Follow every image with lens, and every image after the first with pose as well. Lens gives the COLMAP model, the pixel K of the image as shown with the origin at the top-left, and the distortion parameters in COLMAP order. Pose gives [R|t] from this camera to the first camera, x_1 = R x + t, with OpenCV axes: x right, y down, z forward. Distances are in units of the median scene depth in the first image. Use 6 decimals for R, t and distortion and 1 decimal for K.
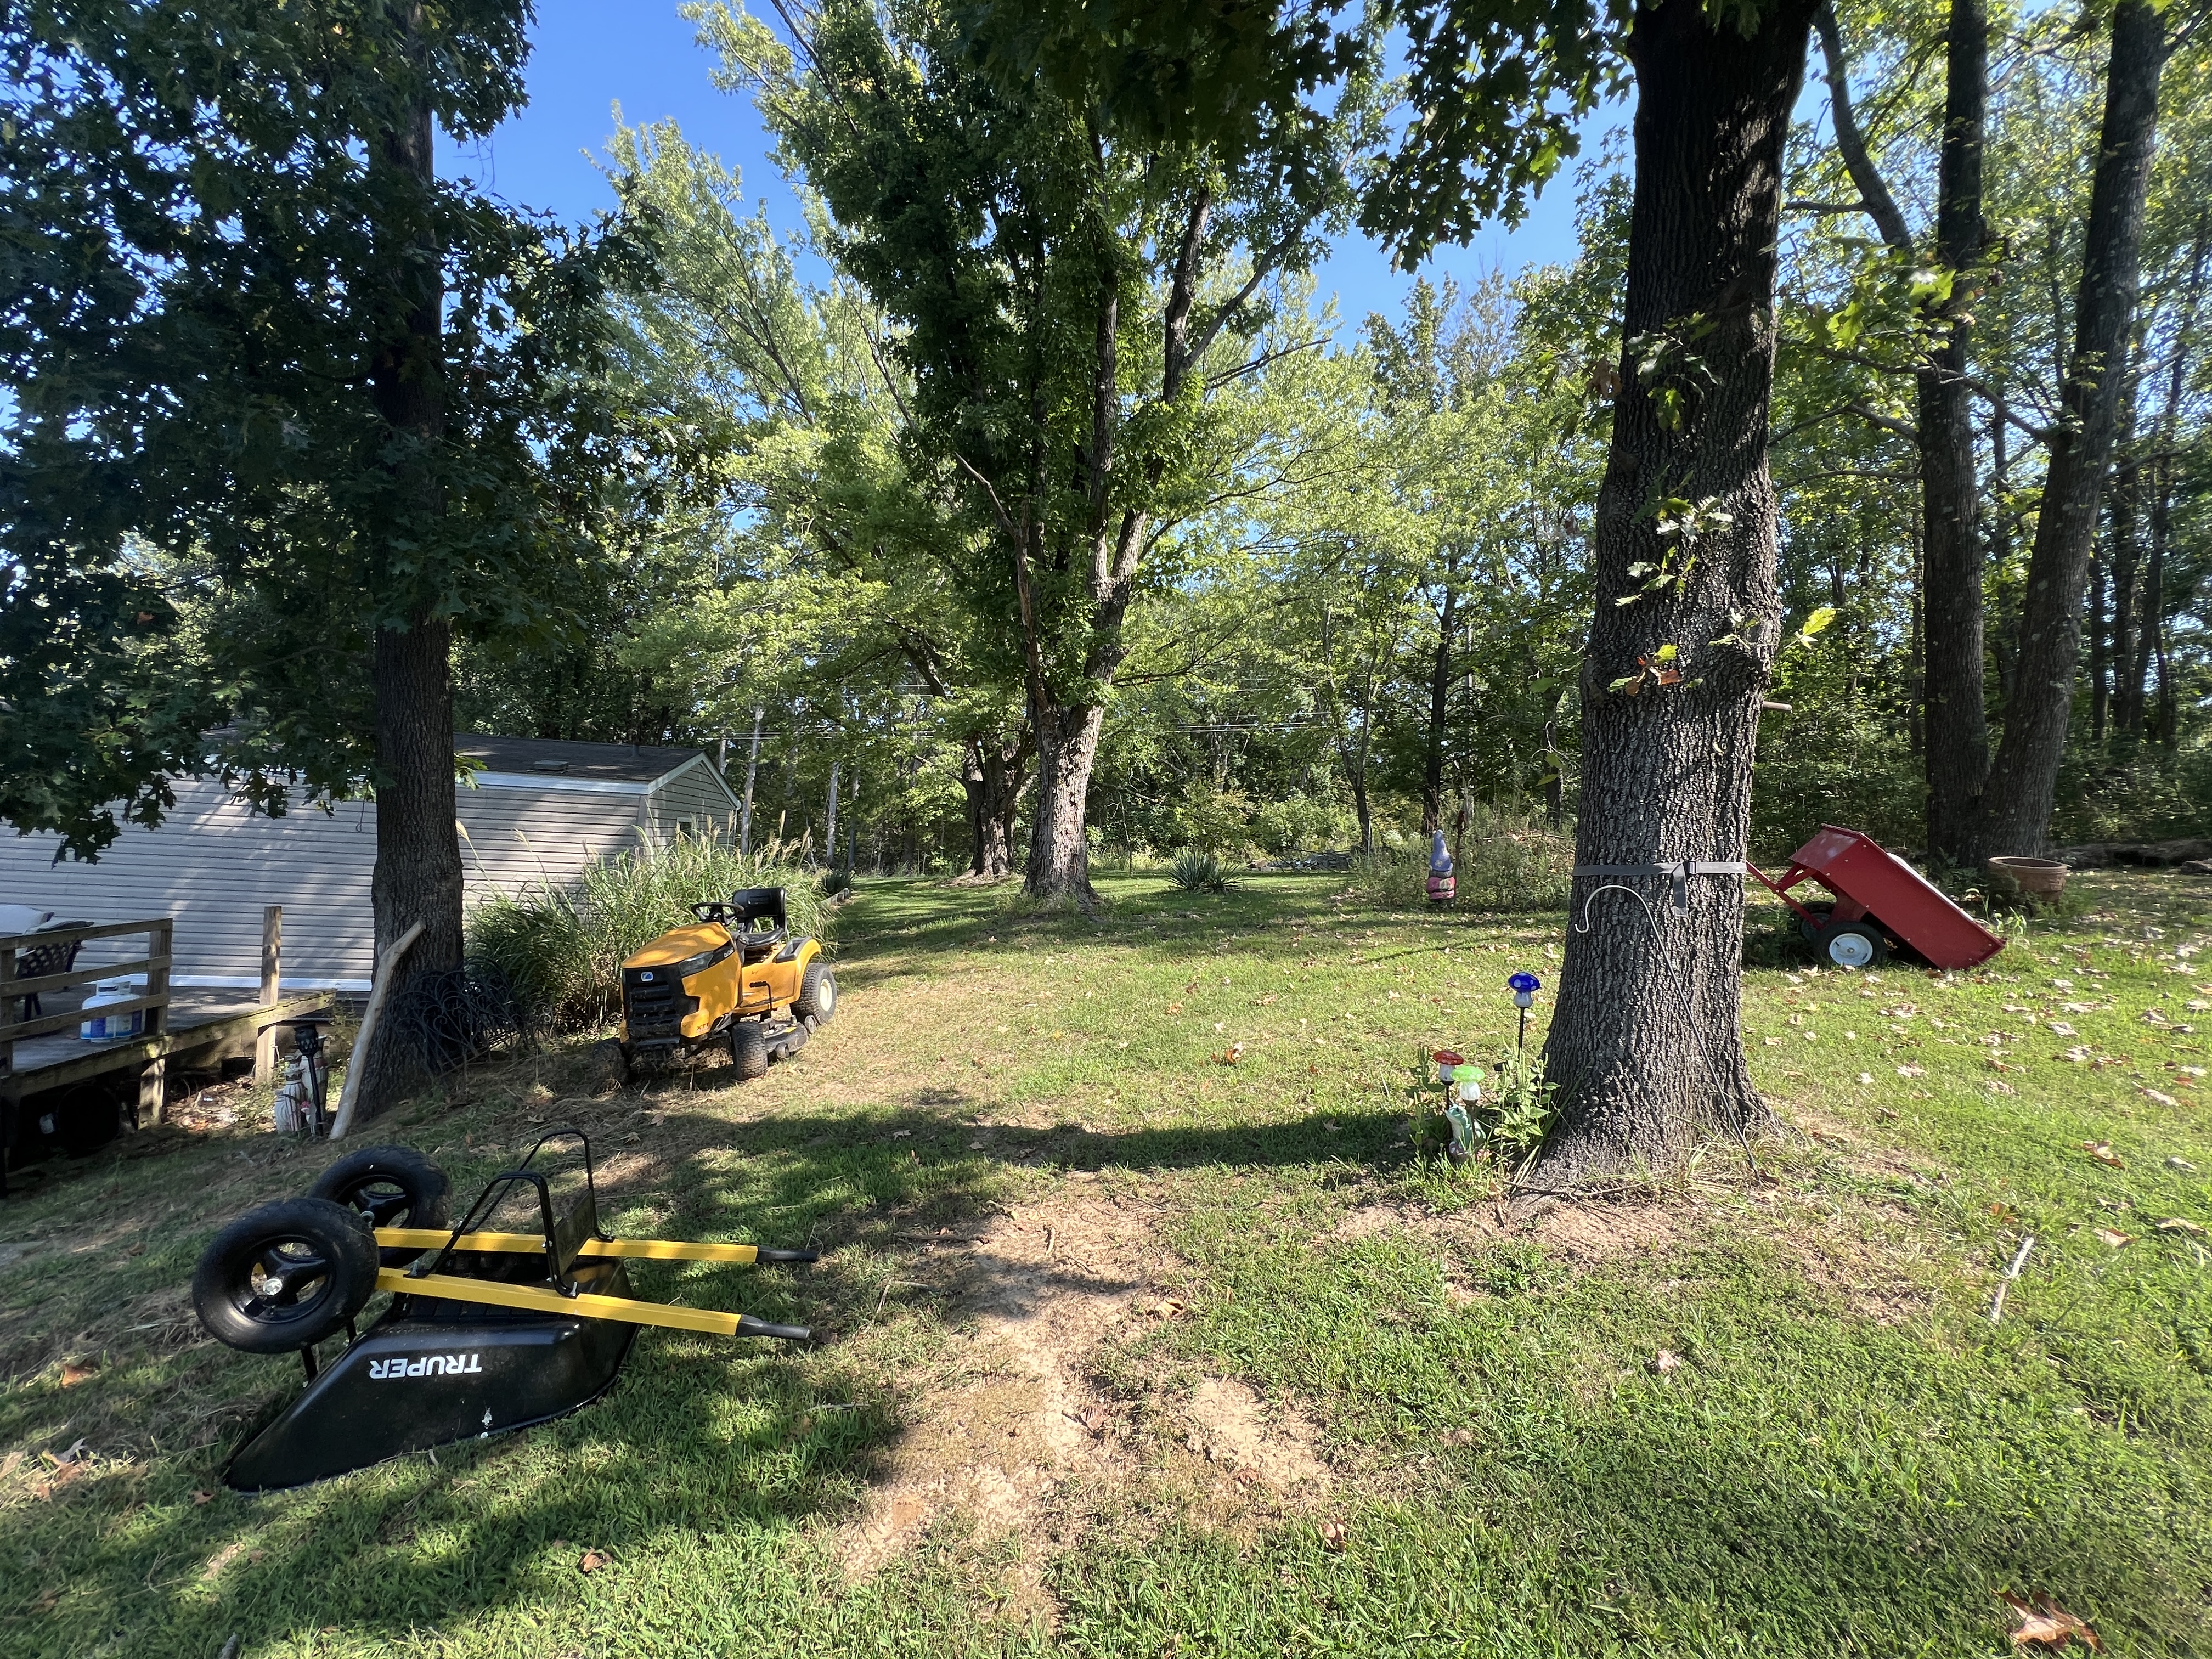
lens RADIAL K [[888.9, 0, 1104.5], [0, 888.9, 831.0], [0, 0, 1]] dist [-0.001296, 0.000694]
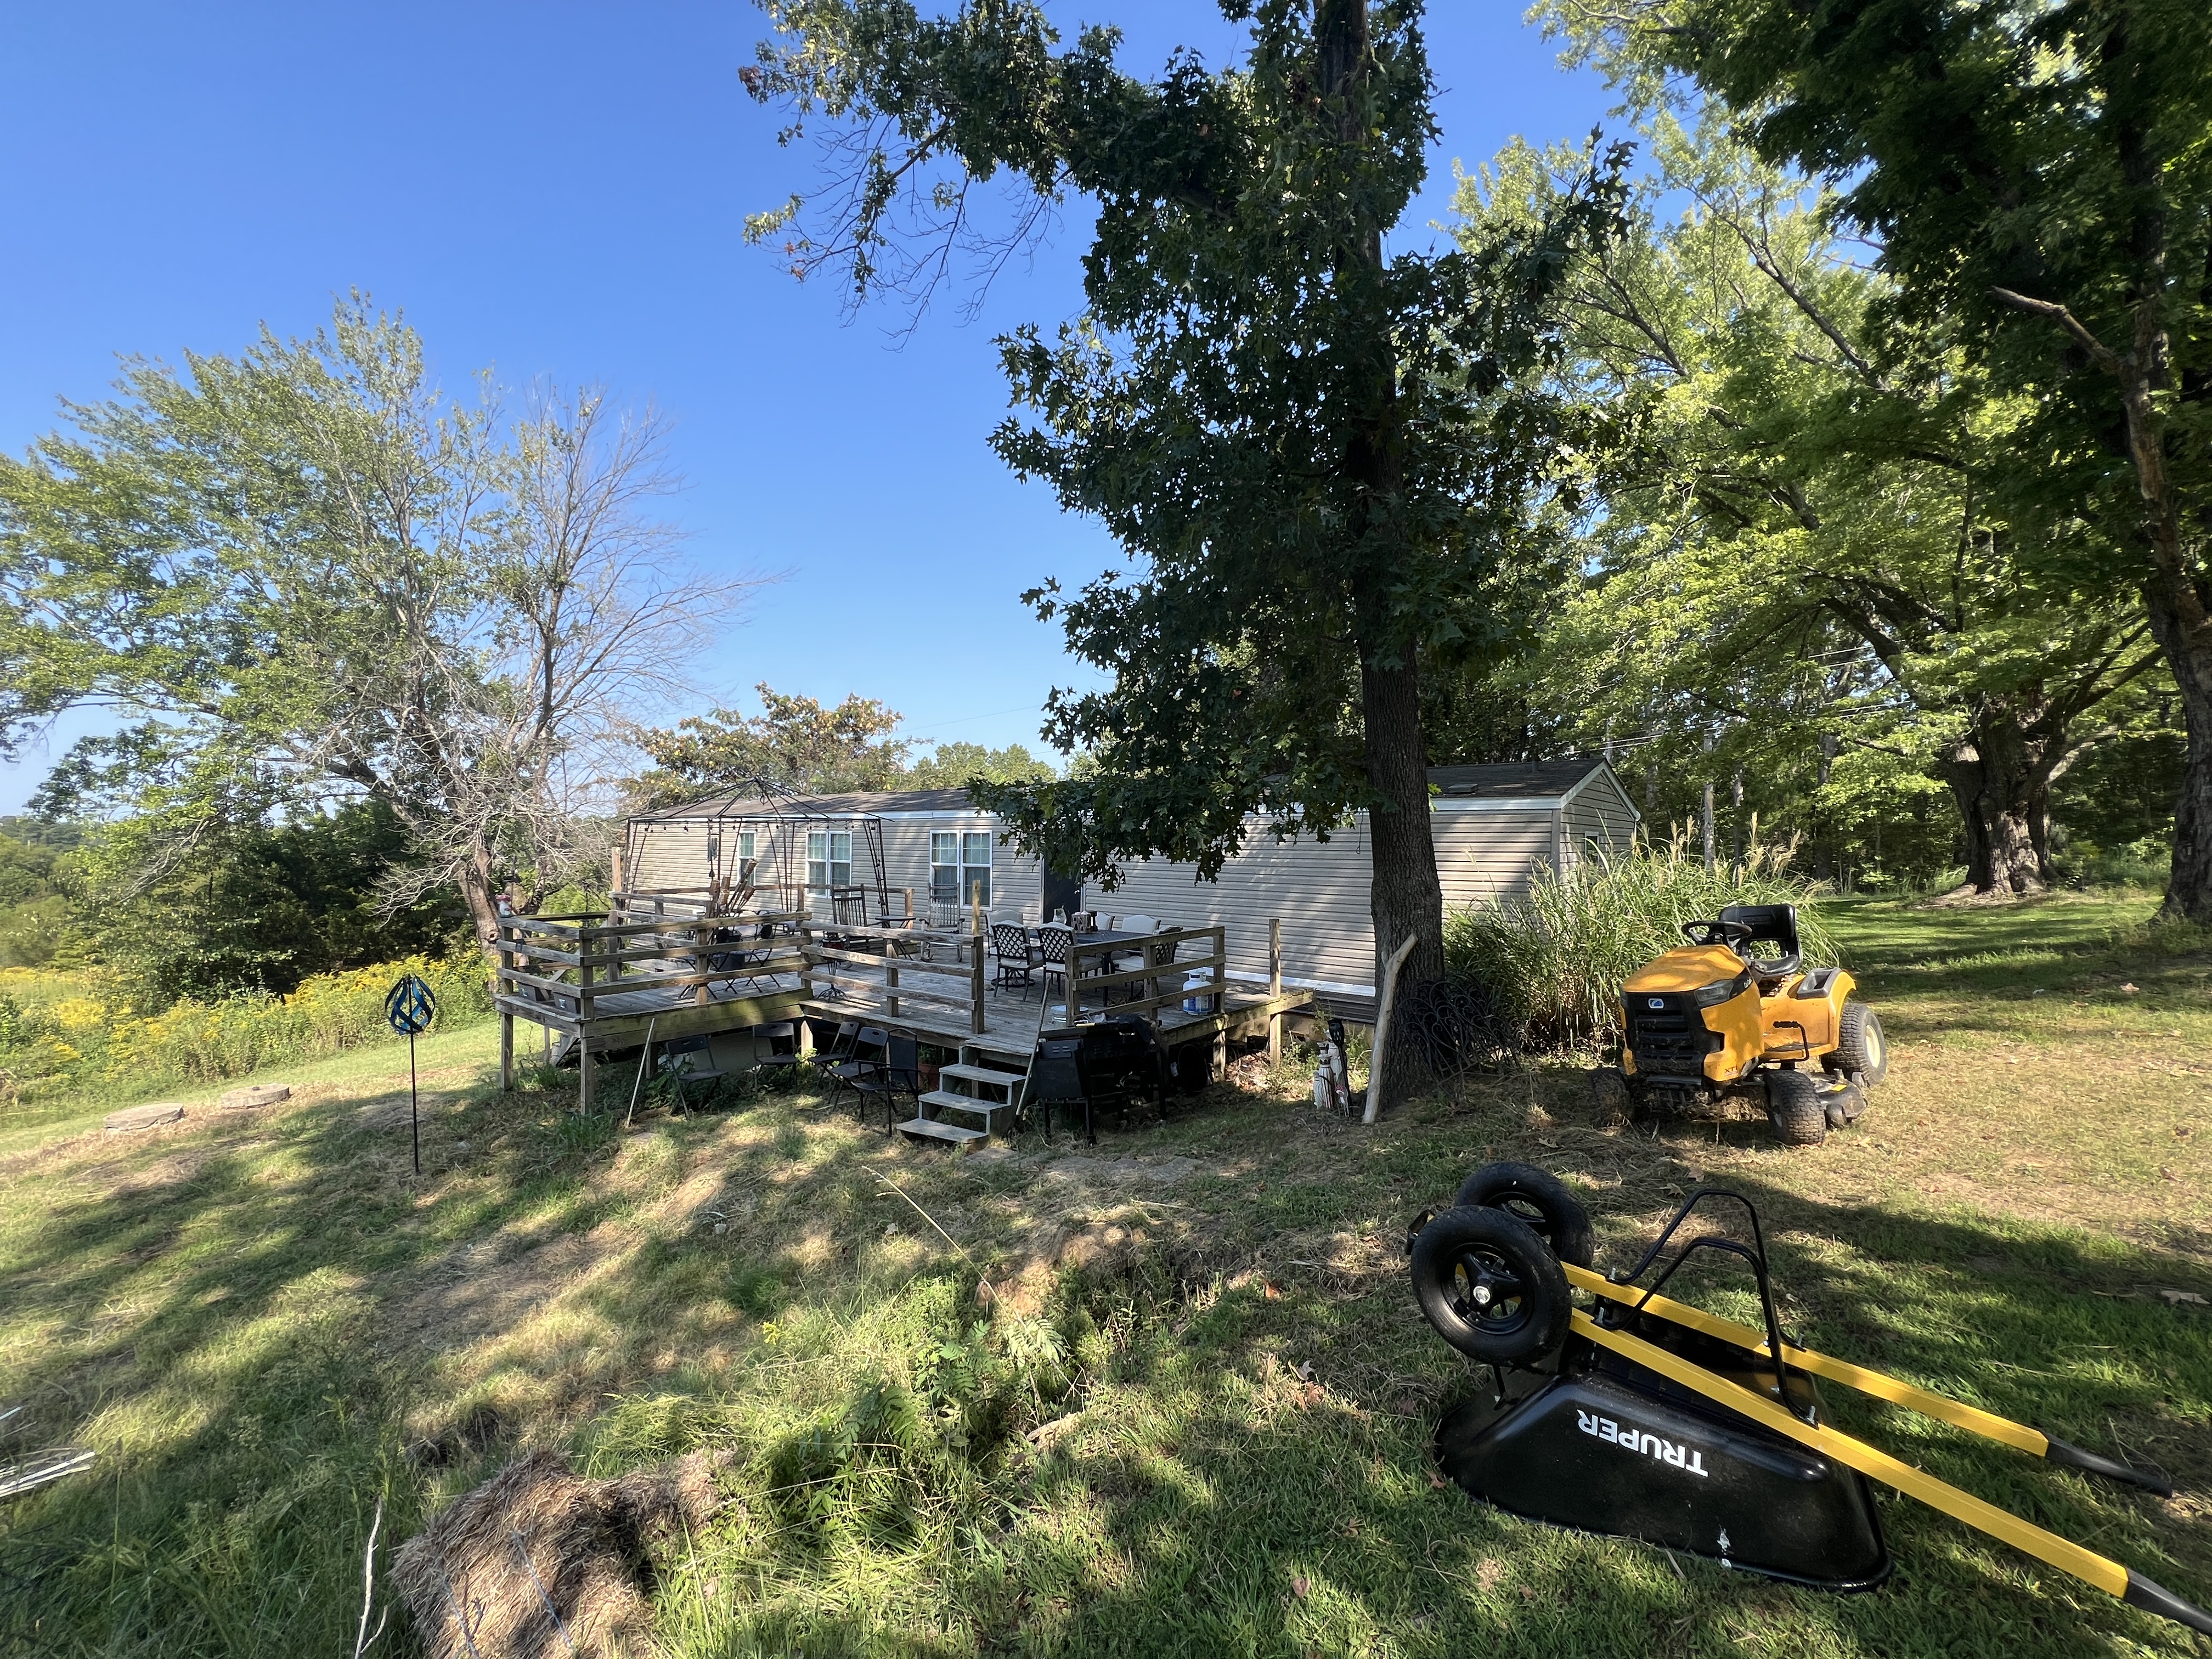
lens RADIAL K [[888.9, 0, 1107.3], [0, 888.9, 833.5], [0, 0, 1]] dist [-0.001296, 0.000694]
pose [[0.636021, -0.057873, -0.769499, -0.131834], [0.041688, 0.998304, -0.040623, 0.006144], [0.770545, -0.006242, 0.637355, 0.014426]]
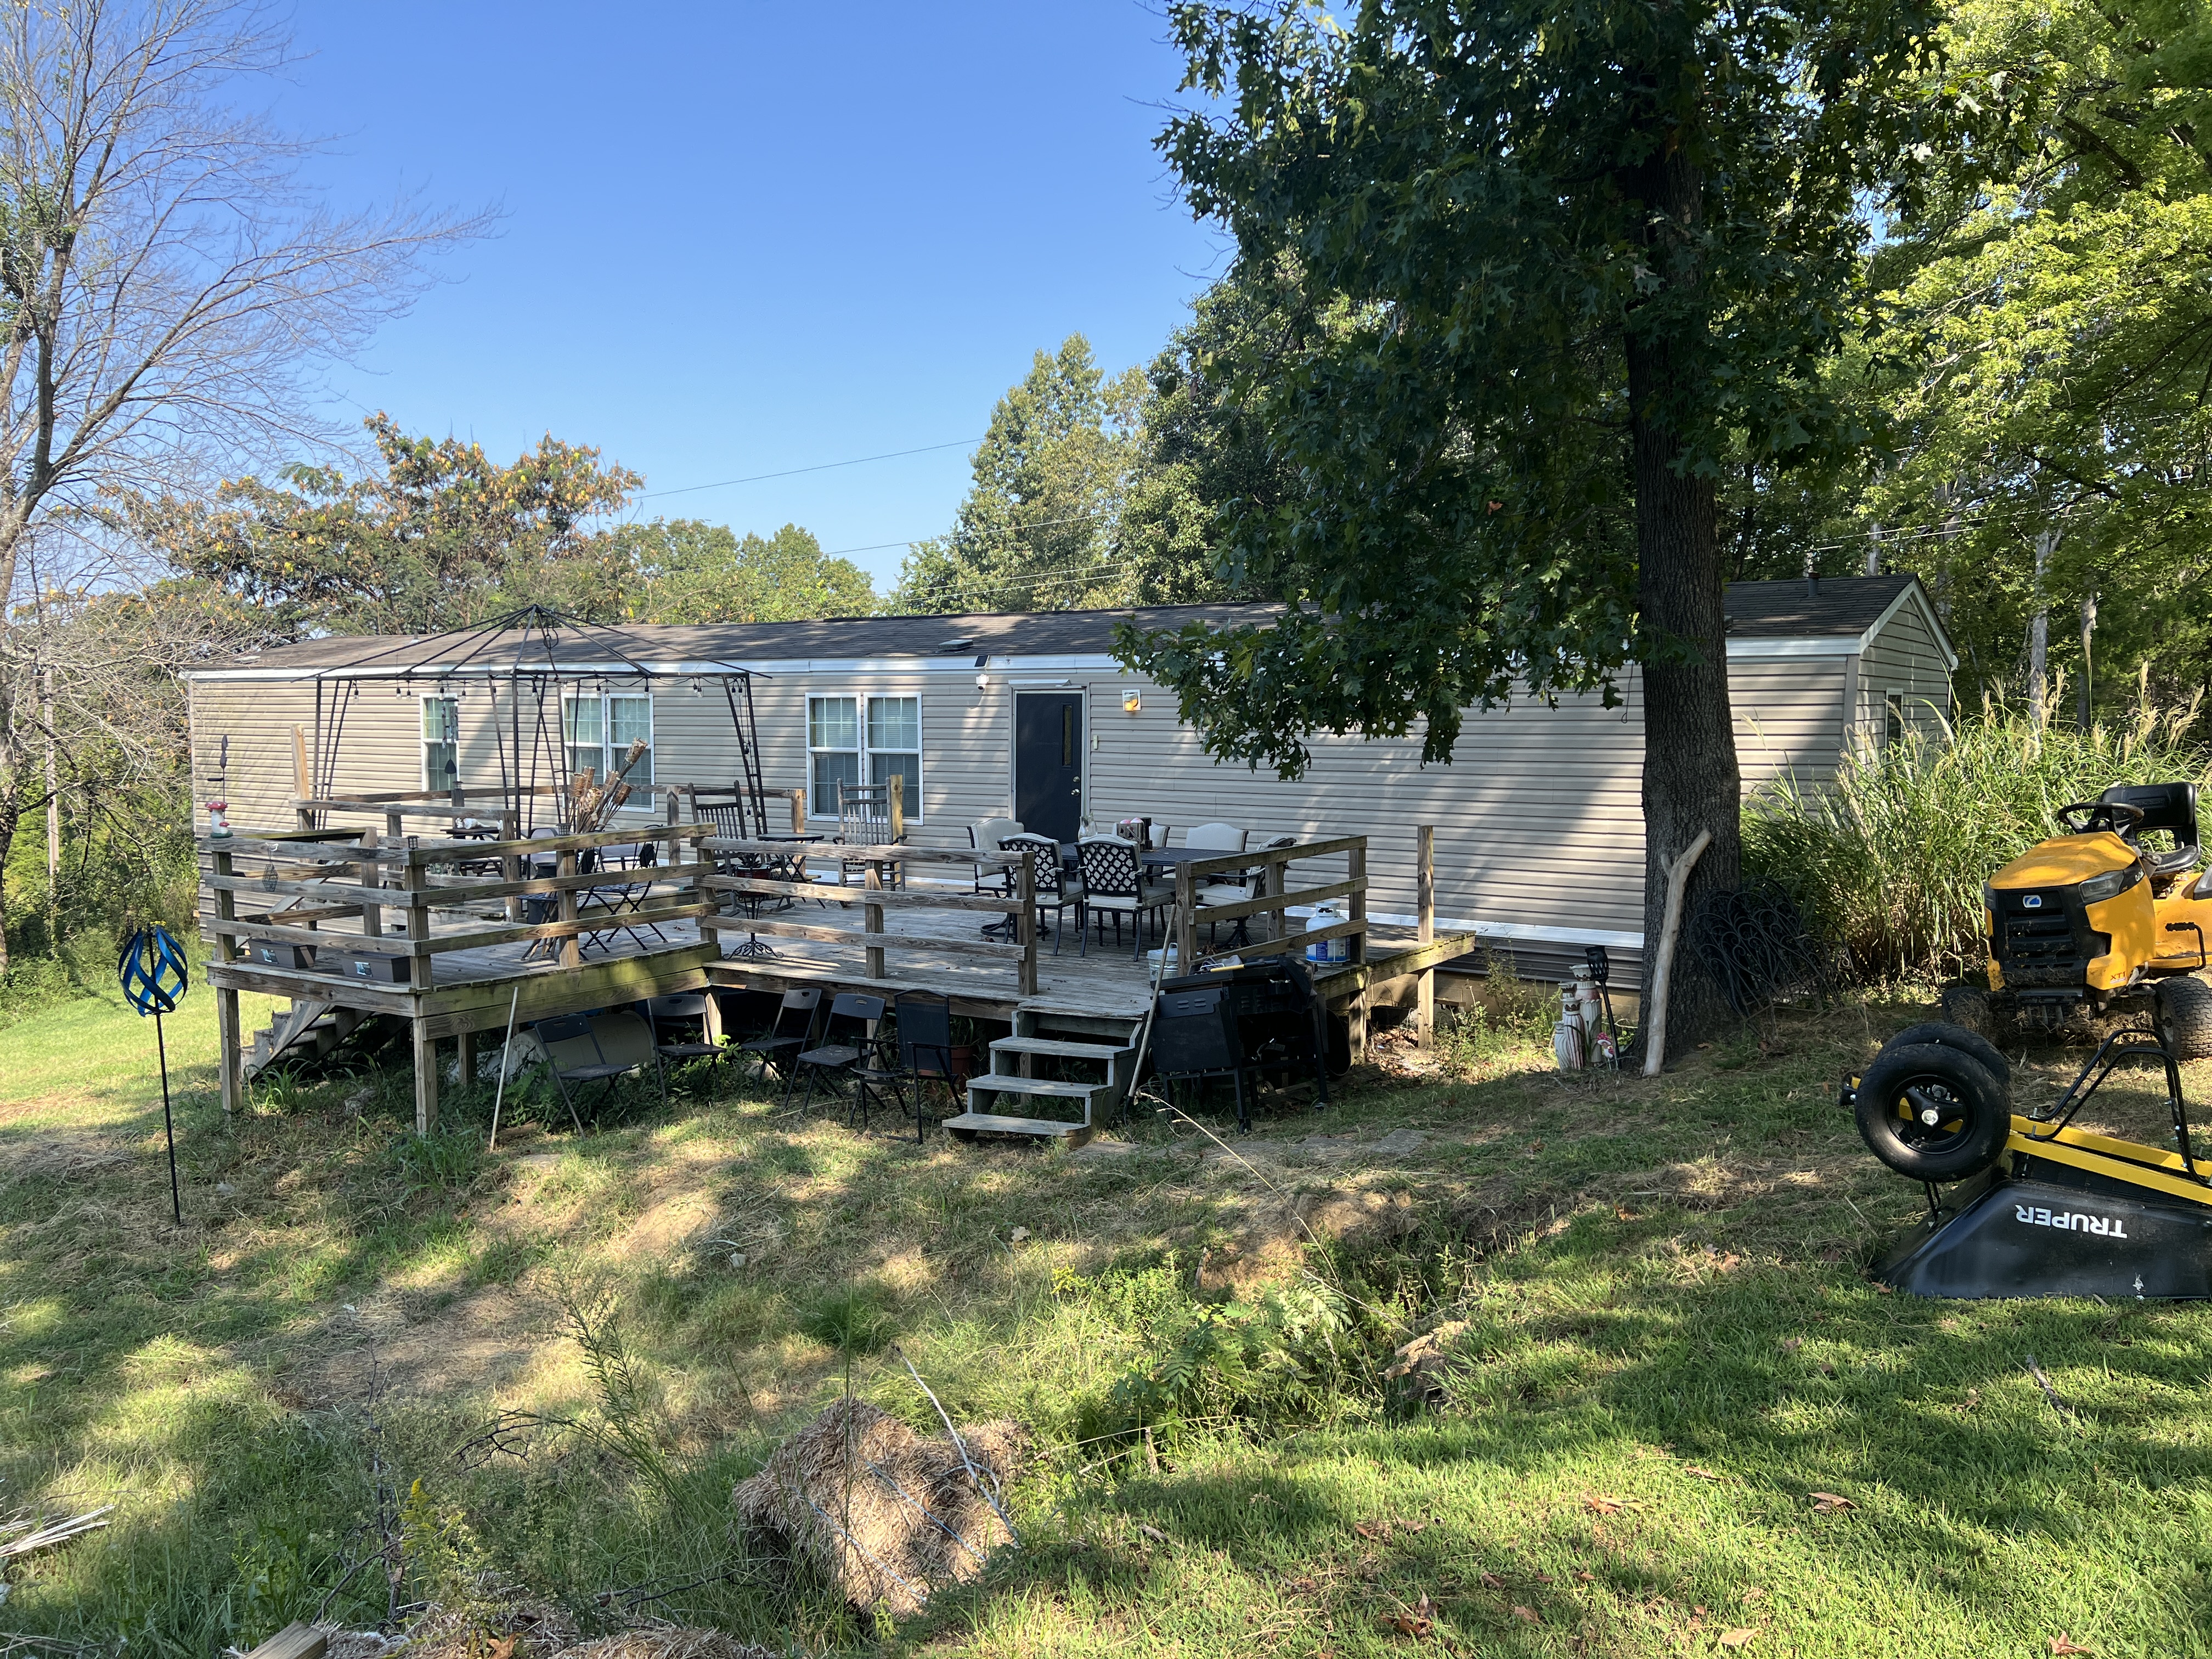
lens RADIAL K [[1661.2, 0, 1098.8], [0, 1661.2, 830.2], [0, 0, 1]] dist [0.050628, -0.050410]
pose [[0.703529, -0.003398, -0.710659, -0.059332], [0.051164, 0.997636, 0.045881, 0.003100], [0.708823, -0.068639, 0.702039, -0.377195]]
